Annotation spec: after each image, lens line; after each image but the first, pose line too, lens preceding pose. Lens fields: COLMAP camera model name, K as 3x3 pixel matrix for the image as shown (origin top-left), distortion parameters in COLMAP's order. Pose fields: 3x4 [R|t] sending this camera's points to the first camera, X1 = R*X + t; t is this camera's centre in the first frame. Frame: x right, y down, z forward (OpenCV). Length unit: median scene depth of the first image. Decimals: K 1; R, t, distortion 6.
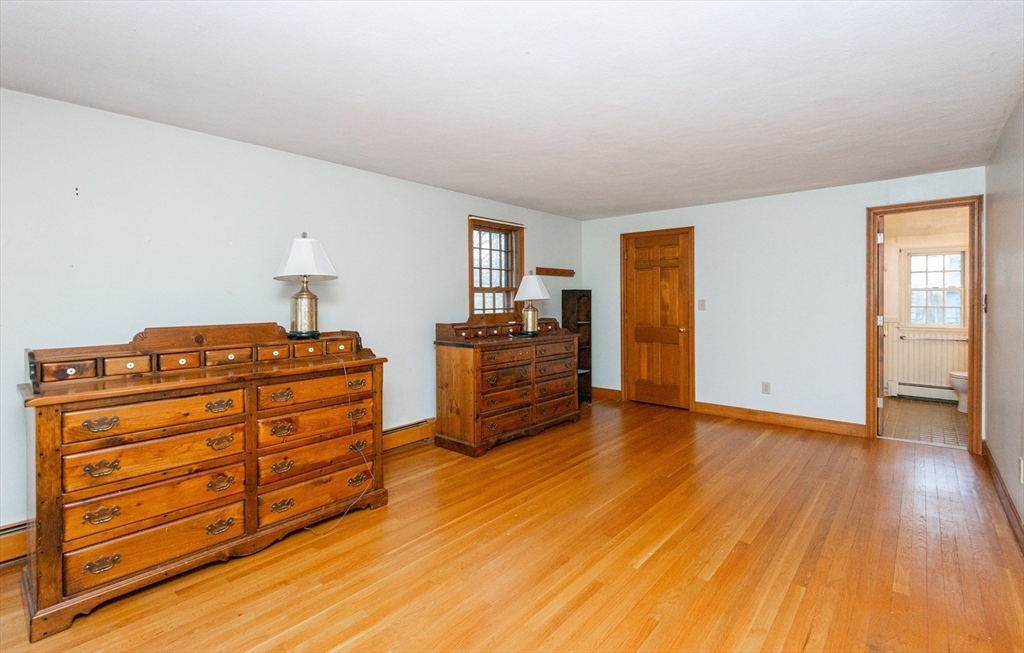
lens RADIAL K [[470.7, 0, 524.2], [0, 470.7, 298.0], [0, 0, 1]] dist [0.003156, 0.000315]
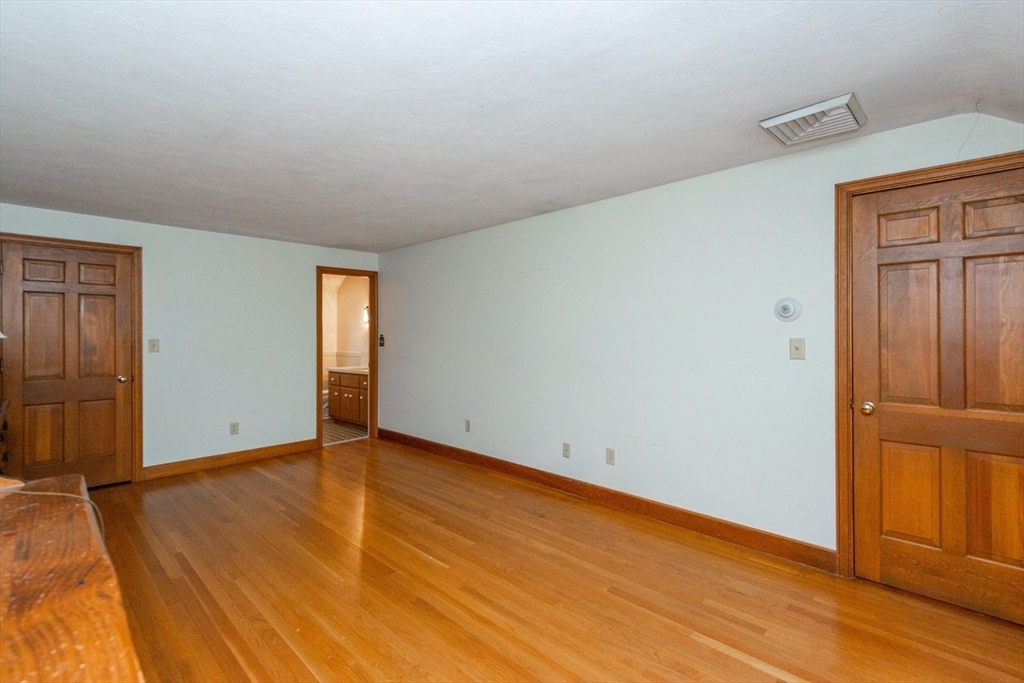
lens RADIAL K [[462.9, 0, 510.7], [0, 462.9, 338.7], [0, 0, 1]] dist [0.013423, -0.001456]
pose [[0.065438, -0.001167, 0.997856, -0.511906], [0.000093, 0.999999, 0.001163, 0.001965], [-0.997857, 0.000017, 0.065439, 0.437113]]
